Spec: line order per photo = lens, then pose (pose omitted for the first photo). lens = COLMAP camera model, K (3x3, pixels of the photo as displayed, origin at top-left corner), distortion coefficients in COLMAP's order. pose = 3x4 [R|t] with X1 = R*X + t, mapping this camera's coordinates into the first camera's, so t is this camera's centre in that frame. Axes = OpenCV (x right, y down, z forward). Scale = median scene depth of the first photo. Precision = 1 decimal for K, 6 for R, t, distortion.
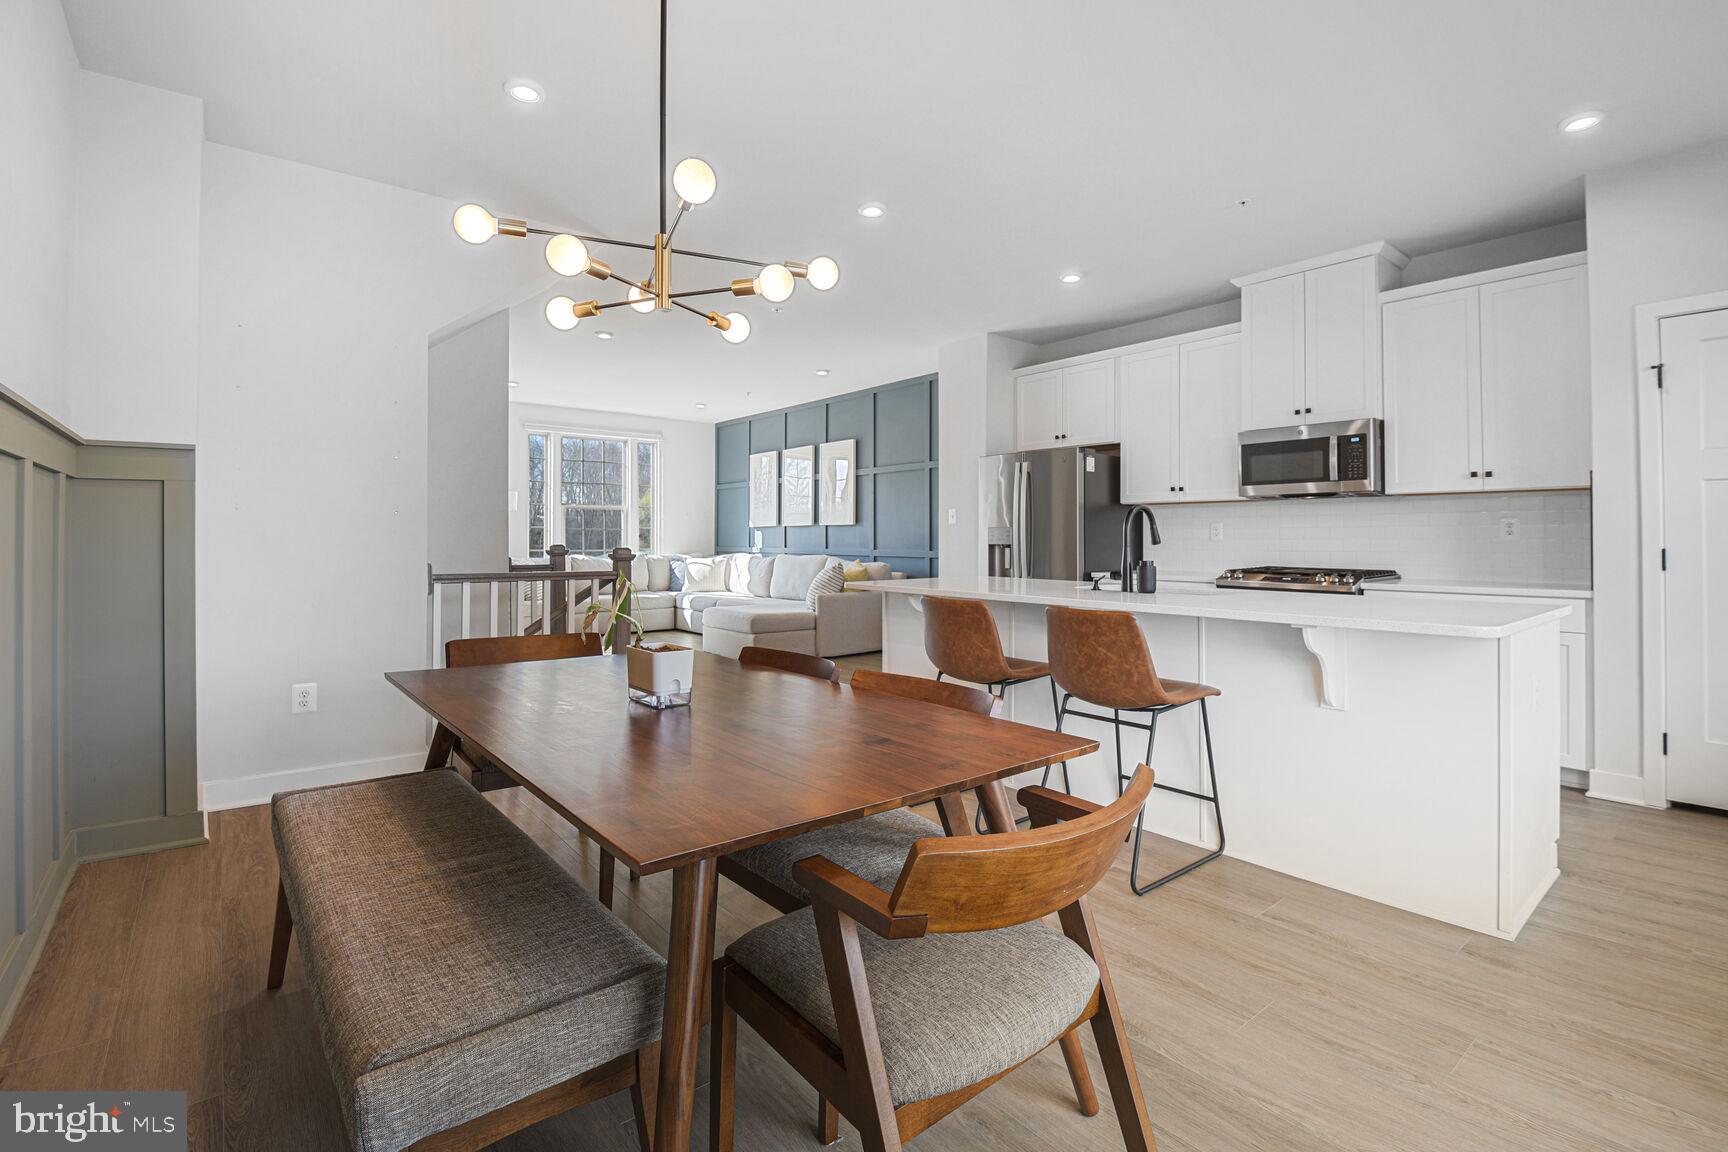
lens RADIAL K [[780.6, 0, 885.7], [0, 780.6, 530.6], [0, 0, 1]] dist [0.001173, -0.015447]
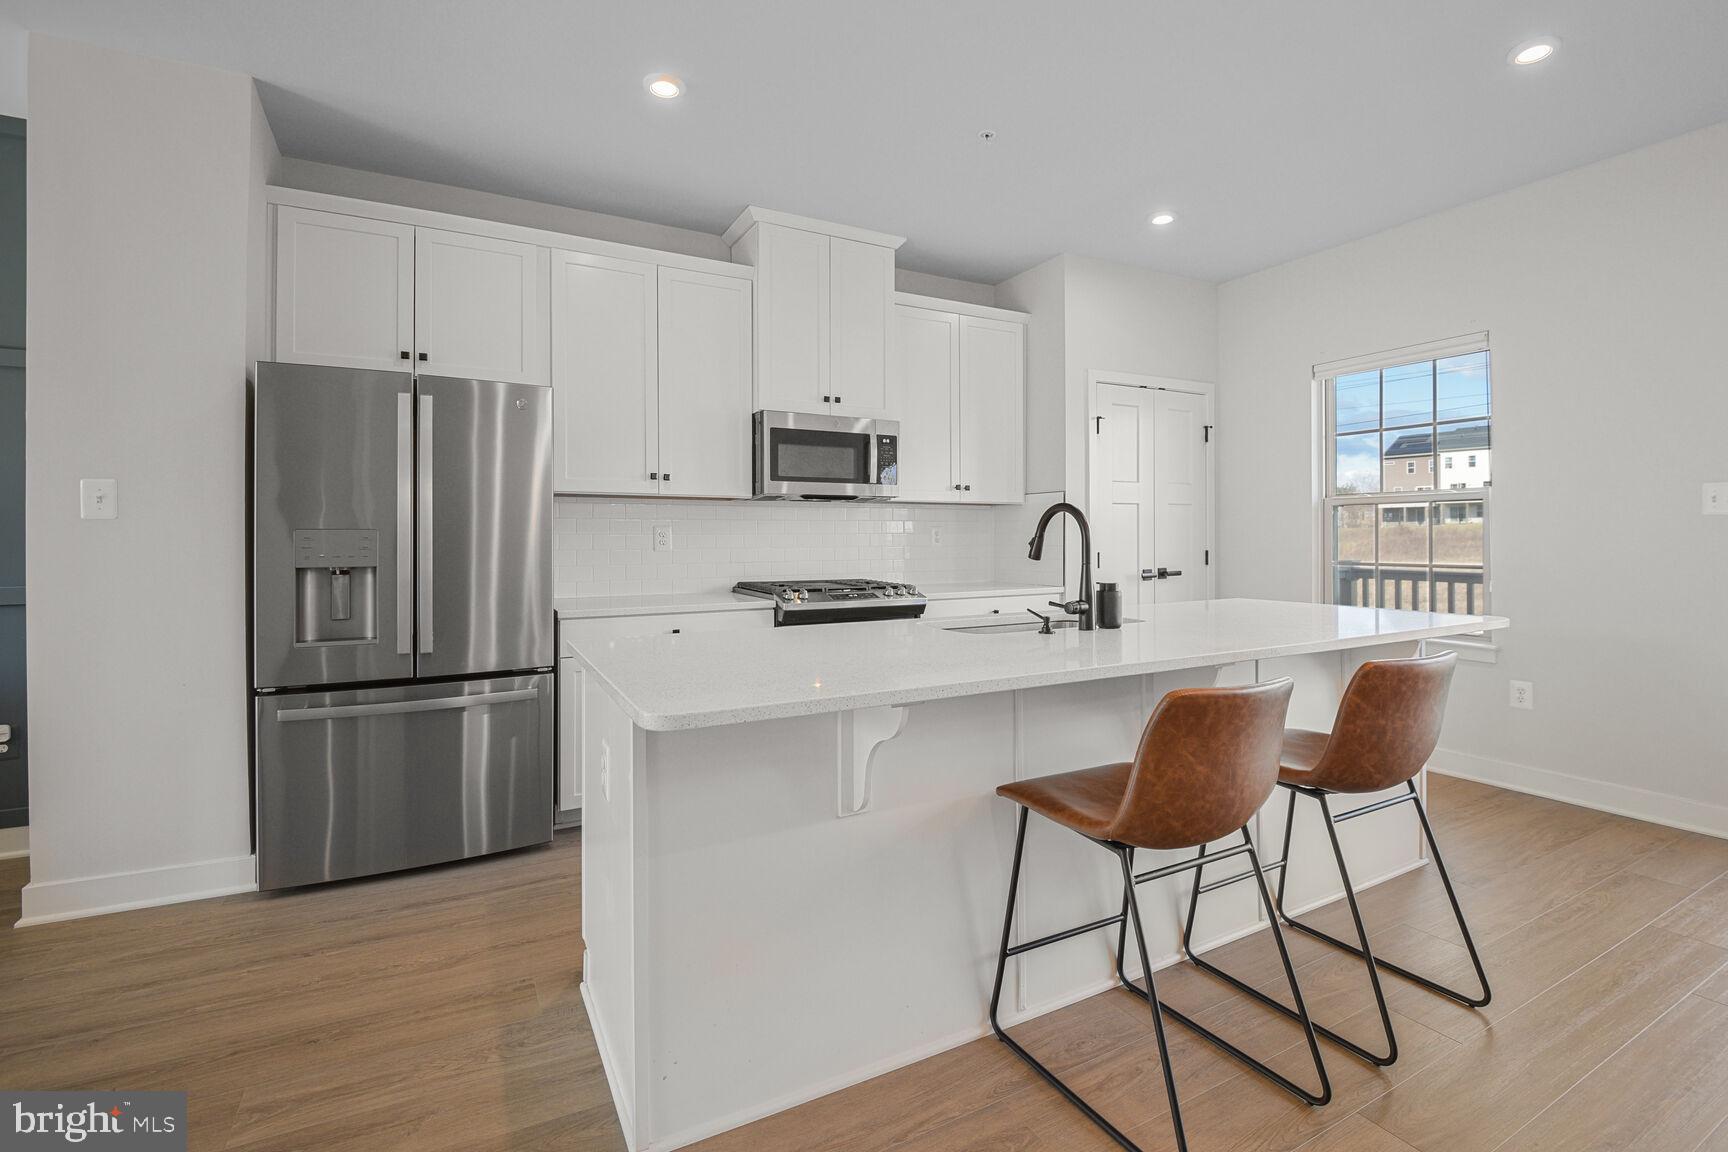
lens RADIAL K [[775.8, 0, 874.0], [0, 775.8, 553.5], [0, 0, 1]] dist [0.014578, -0.019188]
pose [[0.190893, -0.021271, 0.981380, -0.273260], [-0.006442, 0.999717, 0.022921, -0.002795], [-0.981590, -0.010698, 0.190701, 0.723938]]
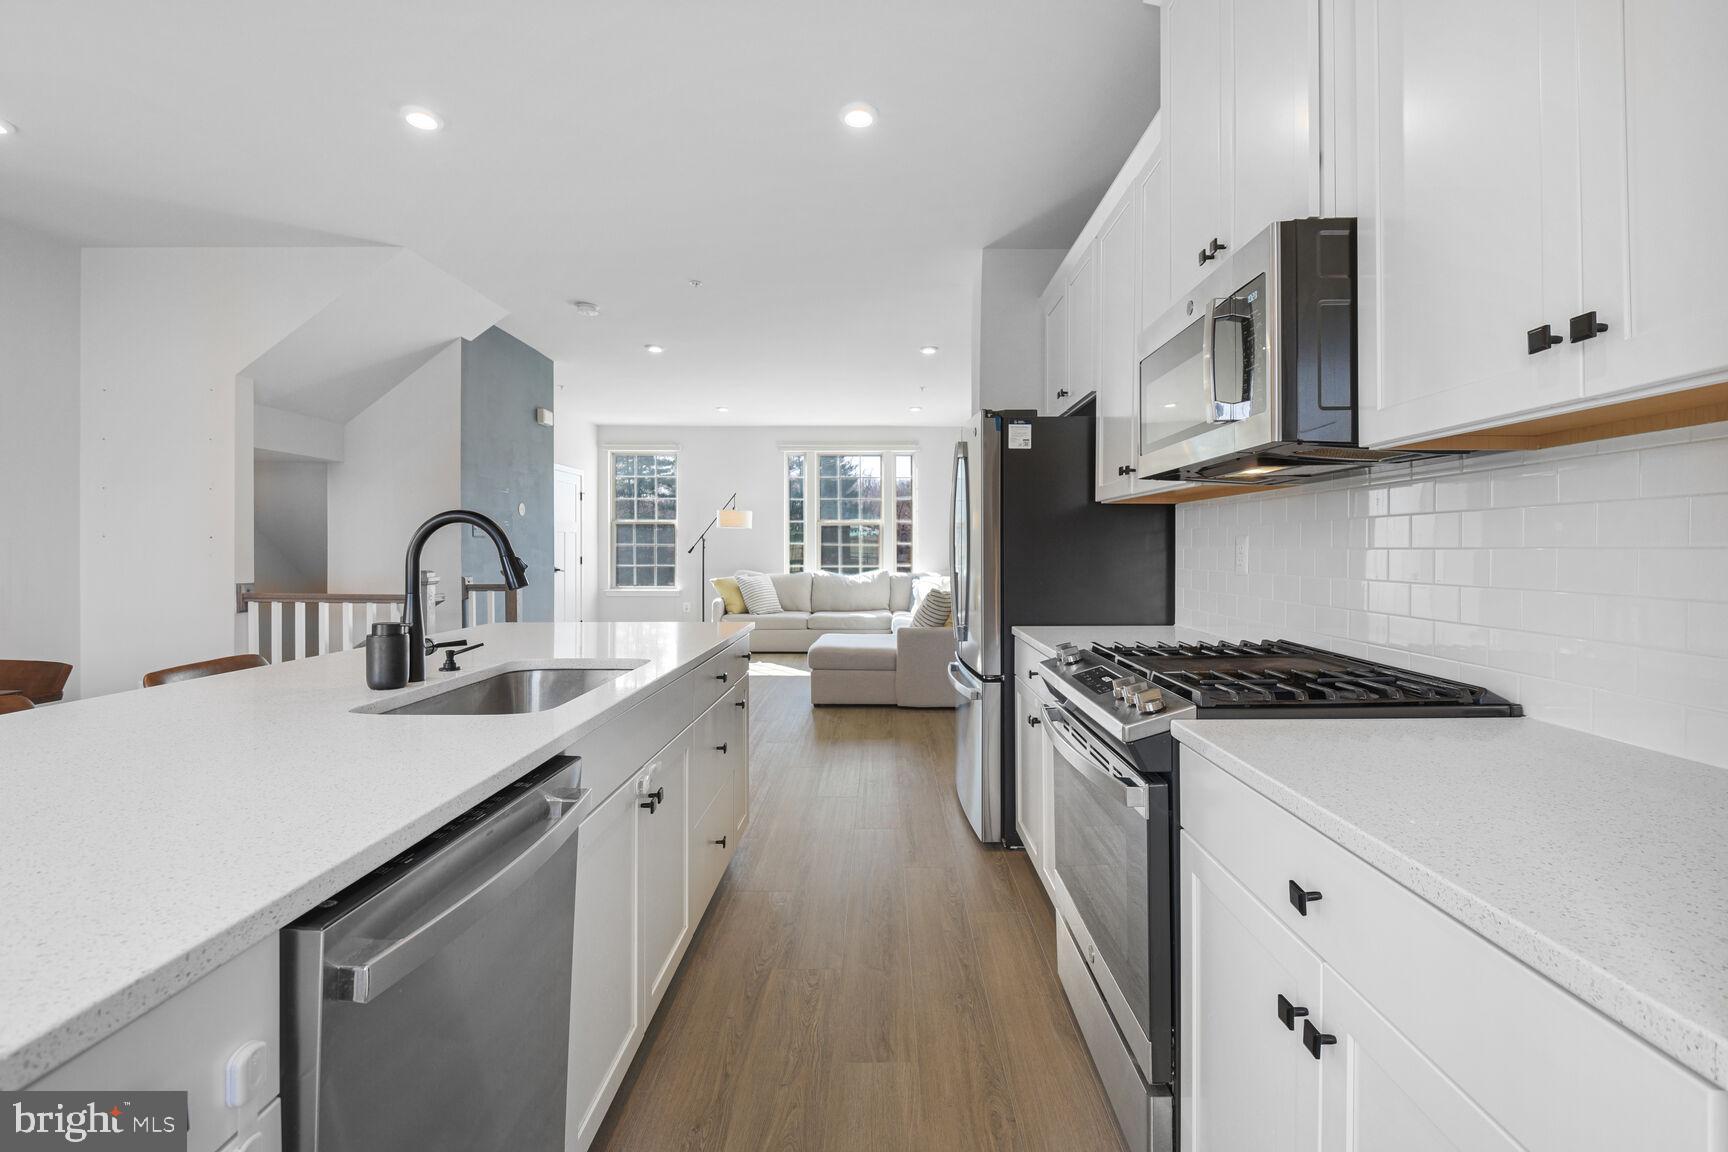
lens RADIAL K [[775.8, 0, 874.0], [0, 775.8, 553.5], [0, 0, 1]] dist [0.014578, -0.019188]
pose [[0.763394, 0.004792, -0.645916, 0.608189], [0.004841, 0.999902, 0.013138, -0.008324], [0.645916, -0.013156, 0.763295, 0.550860]]
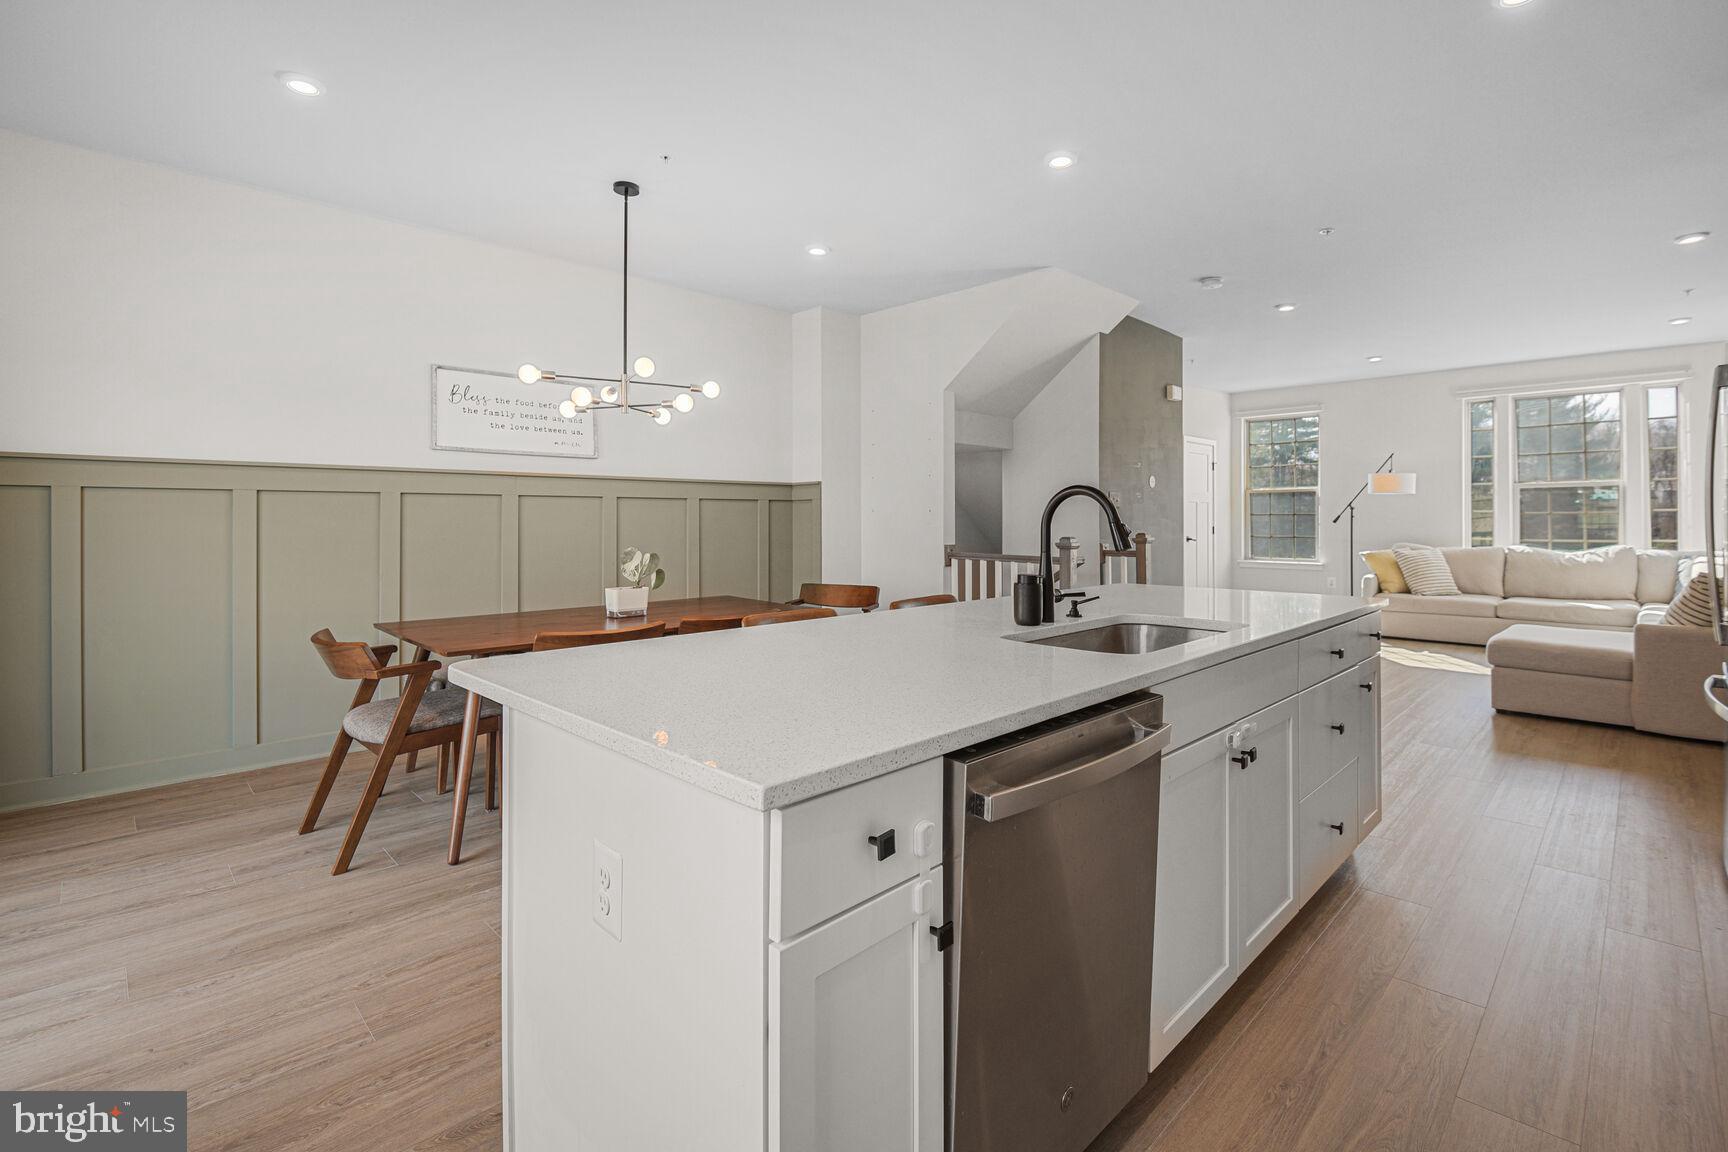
lens RADIAL K [[780.6, 0, 885.7], [0, 780.6, 530.6], [0, 0, 1]] dist [0.001173, -0.015447]
pose [[0.097894, 0.013671, -0.995103, 0.656567], [0.011319, 0.999826, 0.014850, -0.006656], [0.995132, -0.012717, 0.097722, 0.550185]]
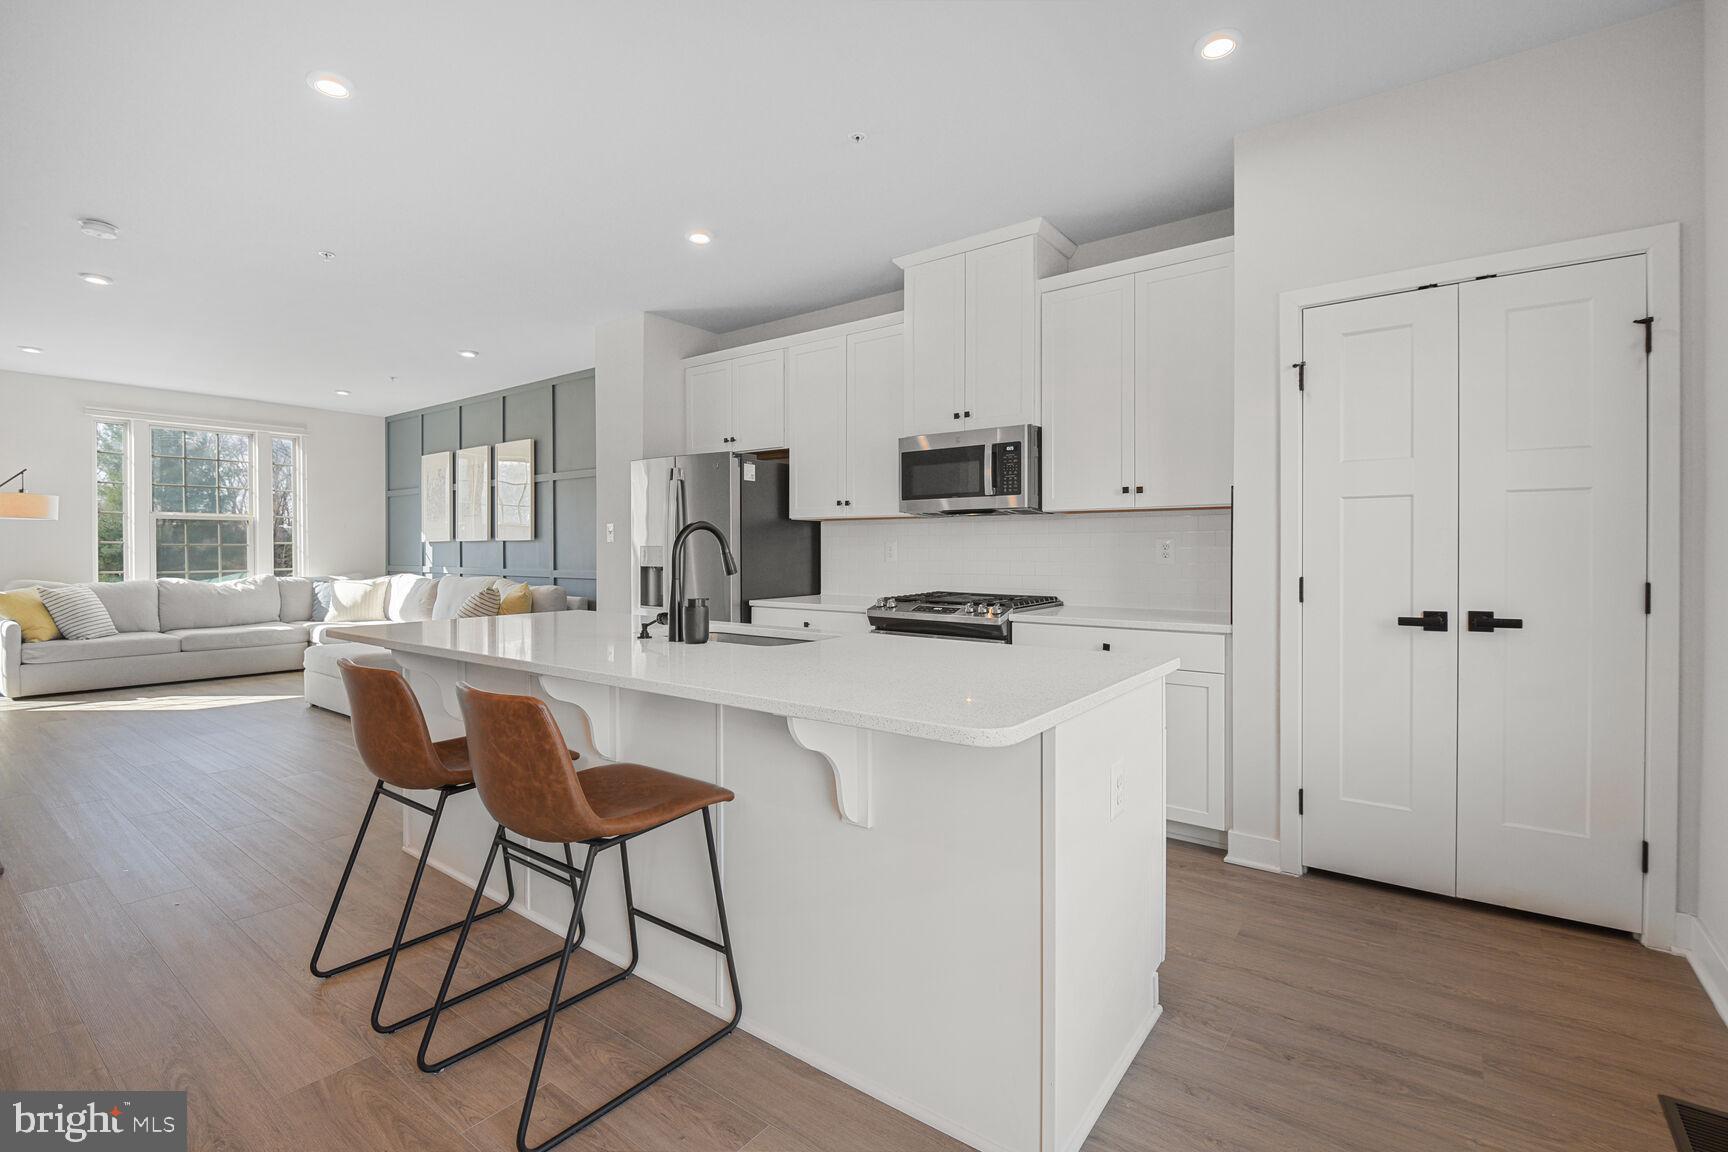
lens RADIAL K [[775.8, 0, 874.0], [0, 775.8, 553.5], [0, 0, 1]] dist [0.014578, -0.019188]
pose [[0.971375, -0.001871, 0.237543, 0.214549], [-0.001479, 0.999902, 0.013921, -0.009713], [-0.237546, -0.013874, 0.971277, 0.166348]]
